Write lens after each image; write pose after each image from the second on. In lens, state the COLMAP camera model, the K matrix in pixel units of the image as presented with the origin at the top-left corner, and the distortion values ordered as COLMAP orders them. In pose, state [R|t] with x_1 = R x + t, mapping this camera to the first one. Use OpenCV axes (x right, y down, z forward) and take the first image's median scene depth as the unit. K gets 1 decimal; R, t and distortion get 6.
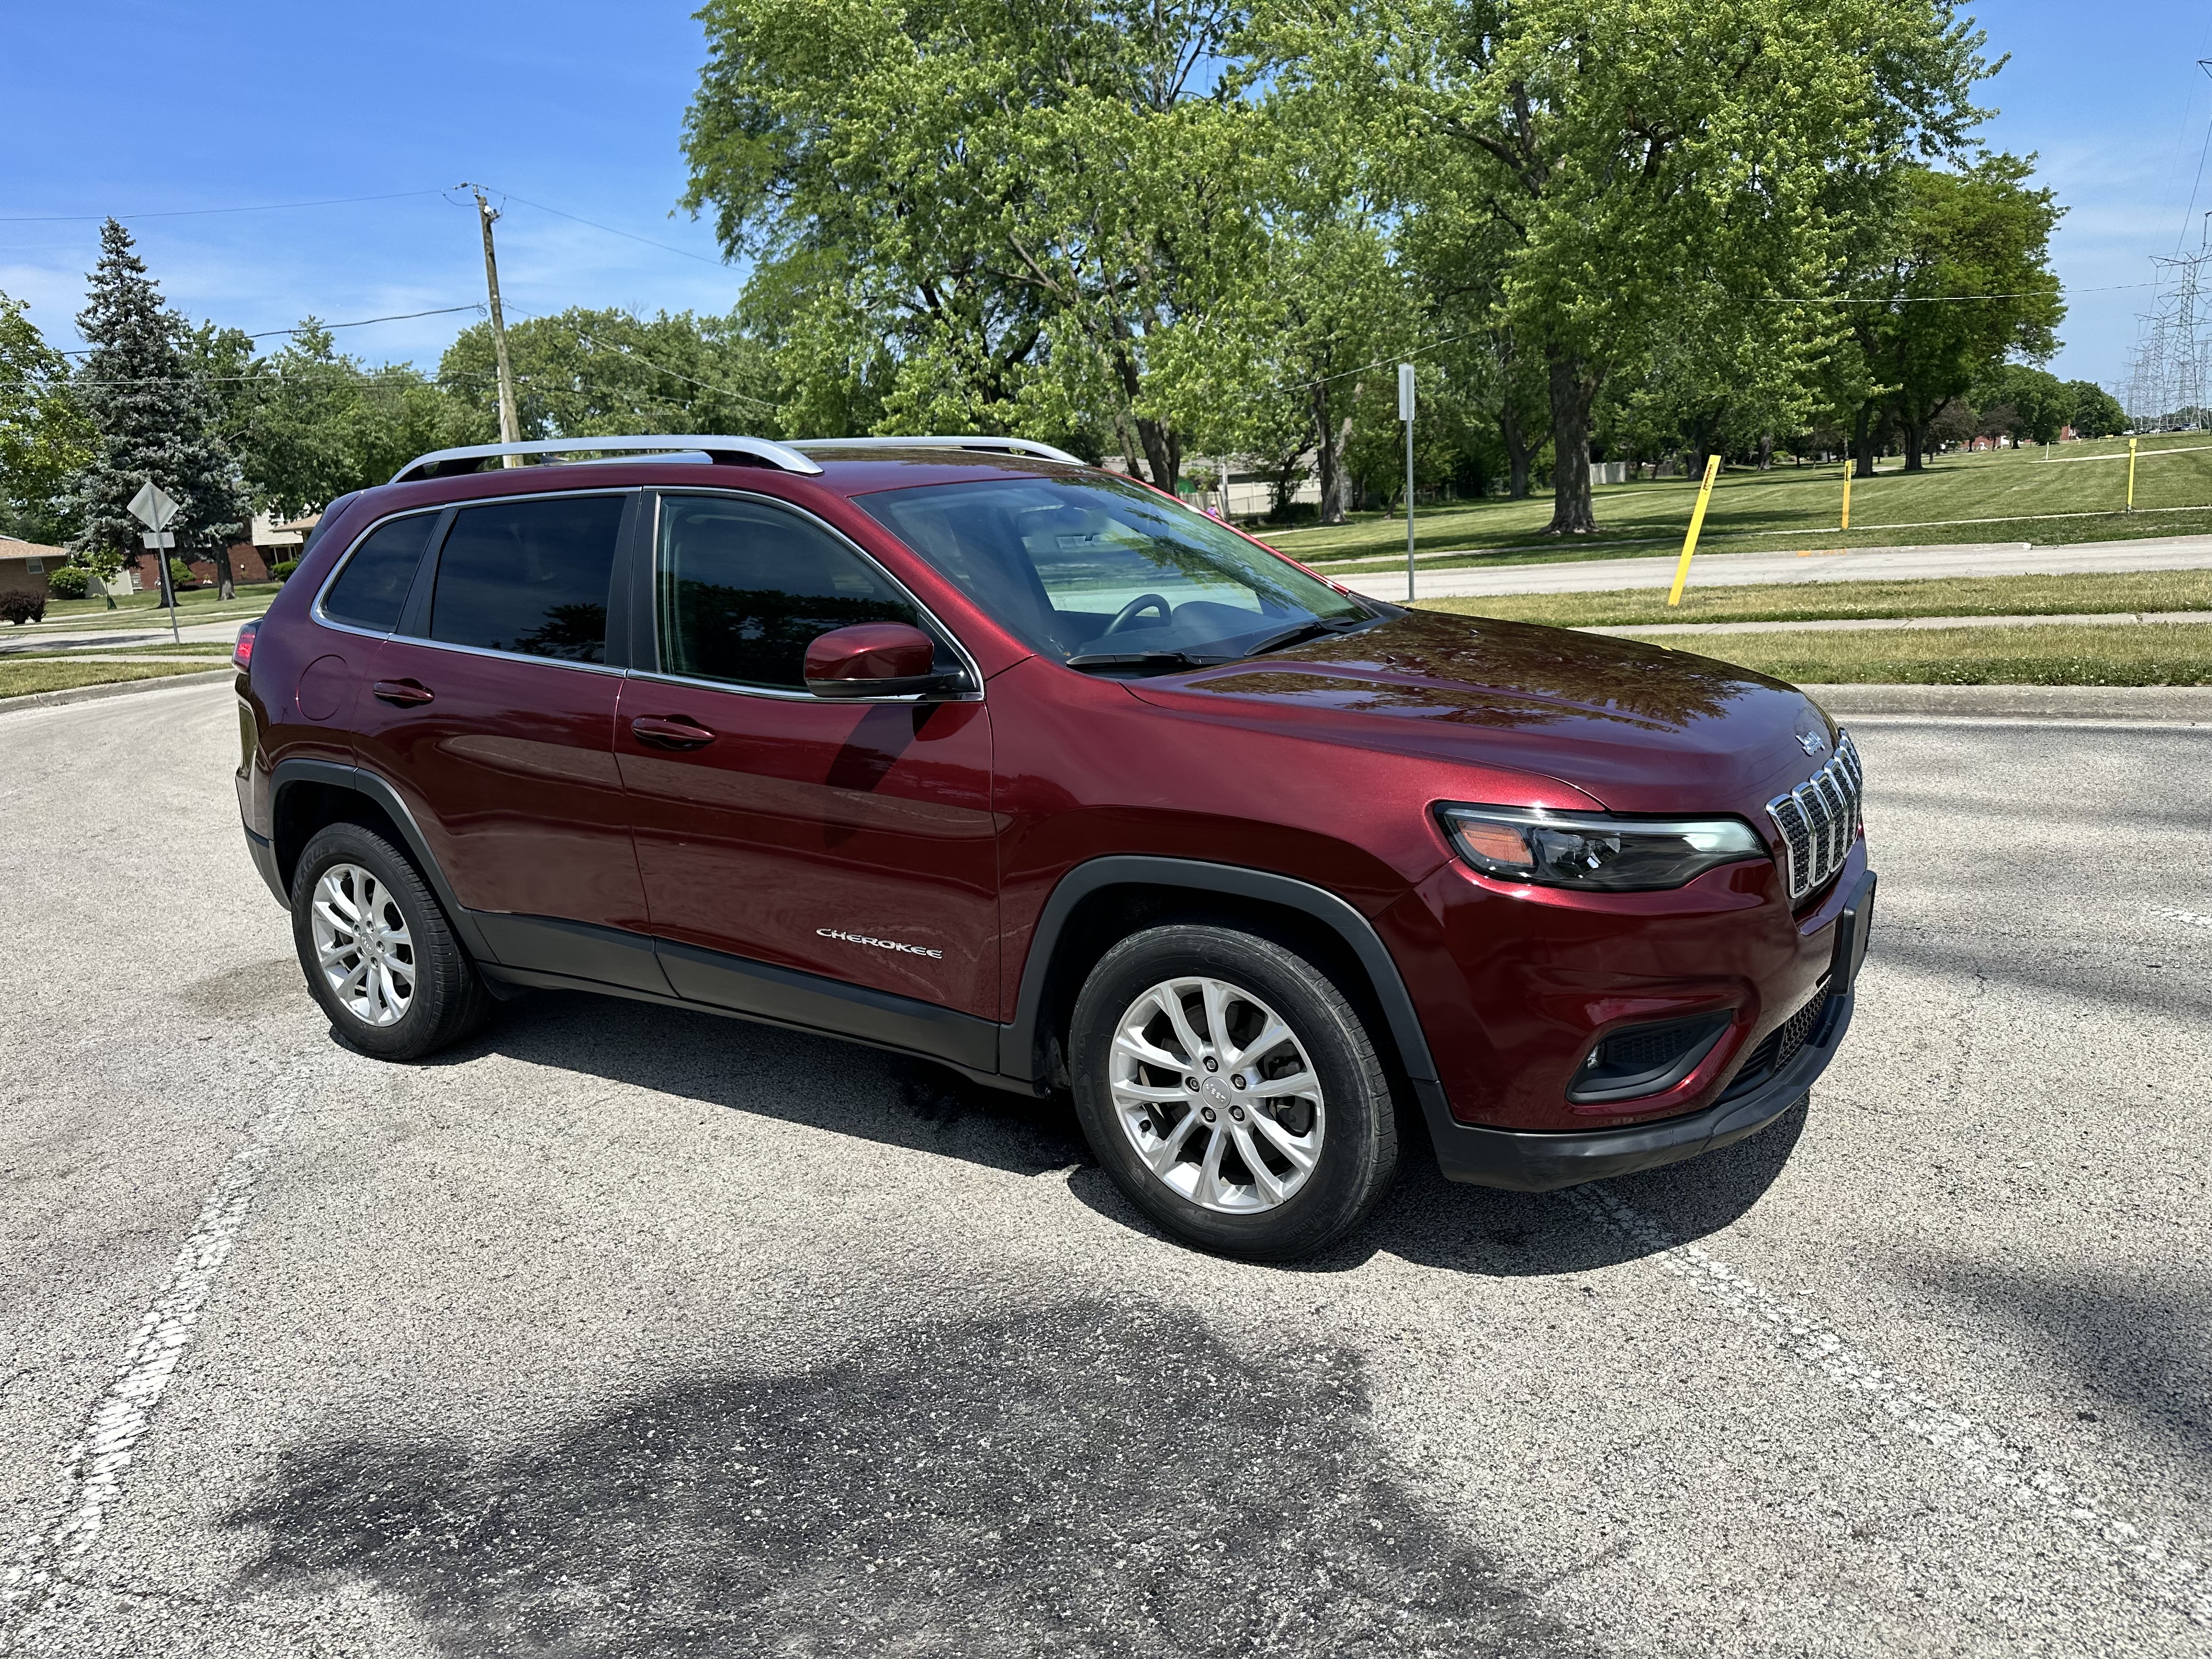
lens RADIAL K [[1519.3, 0, 1116.1], [0, 1519.3, 835.5], [0, 0, 1]] dist [0.027175, -0.034156]
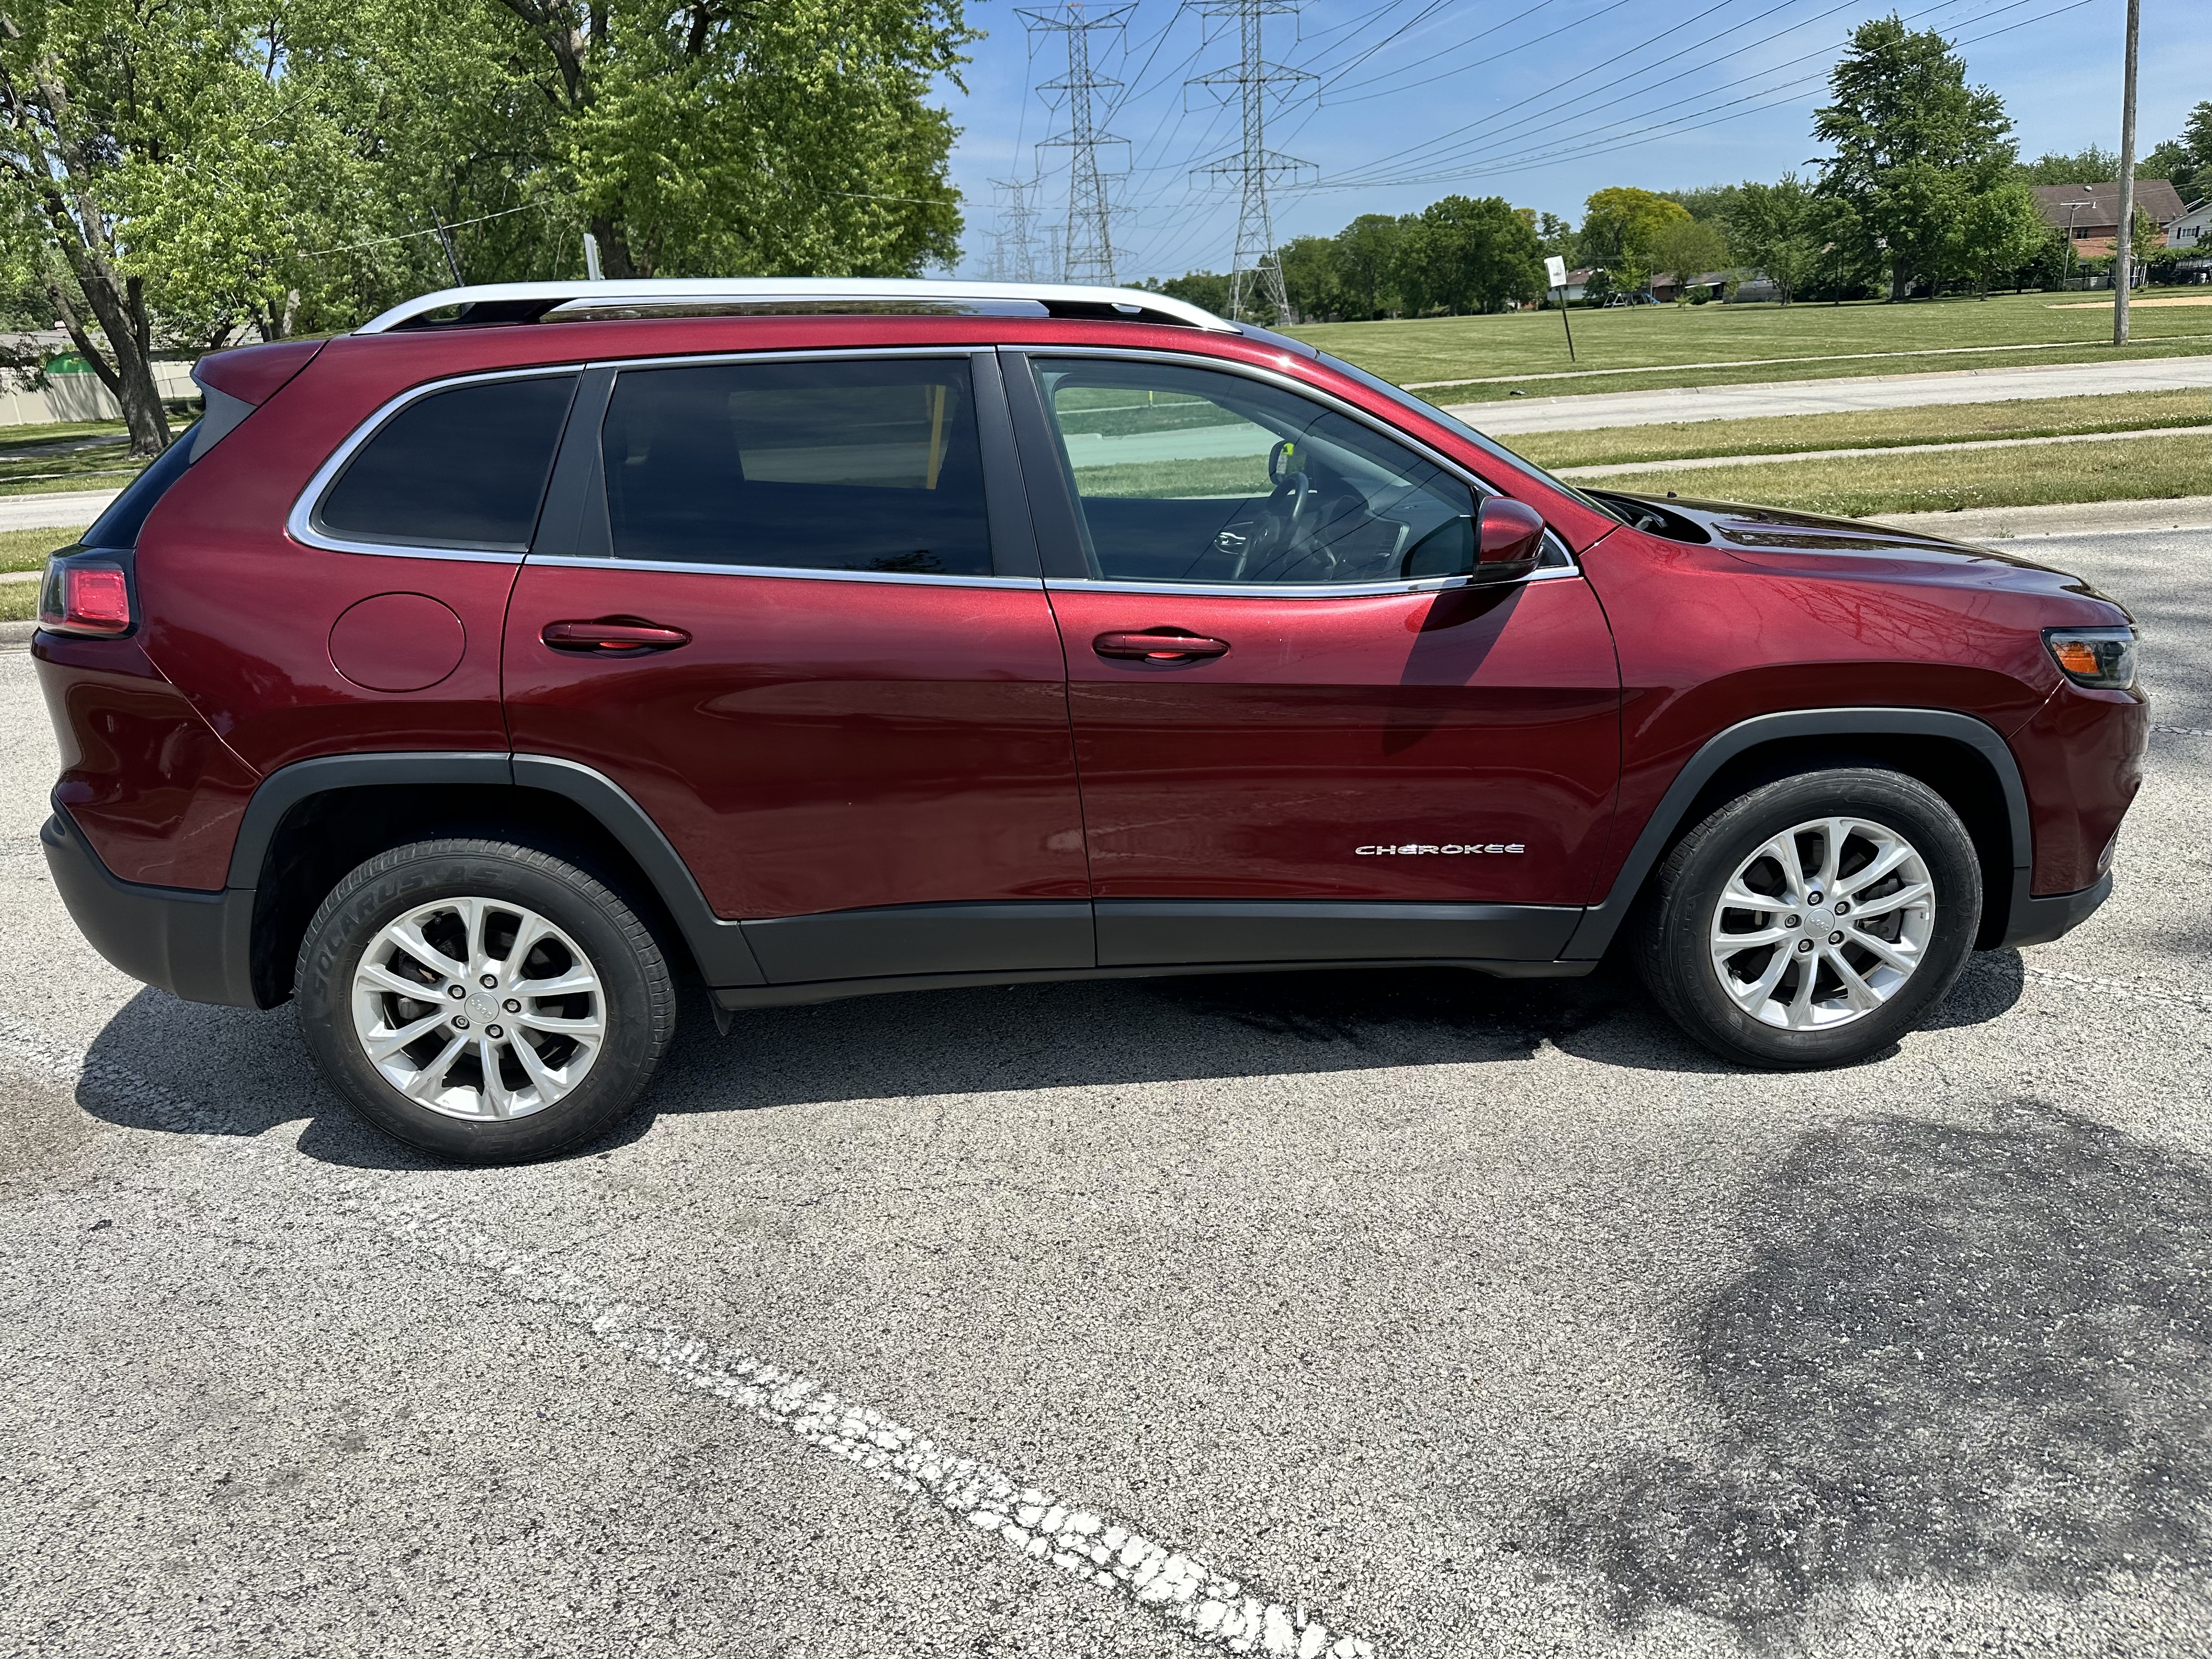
lens RADIAL K [[1519.3, 0, 1123.4], [0, 1519.3, 841.9], [0, 0, 1]] dist [0.027175, -0.034156]
pose [[0.805002, -0.159566, 0.571411, -0.816847], [0.118085, 0.986975, 0.109255, -0.057398], [-0.581402, -0.020476, 0.813359, 0.341257]]
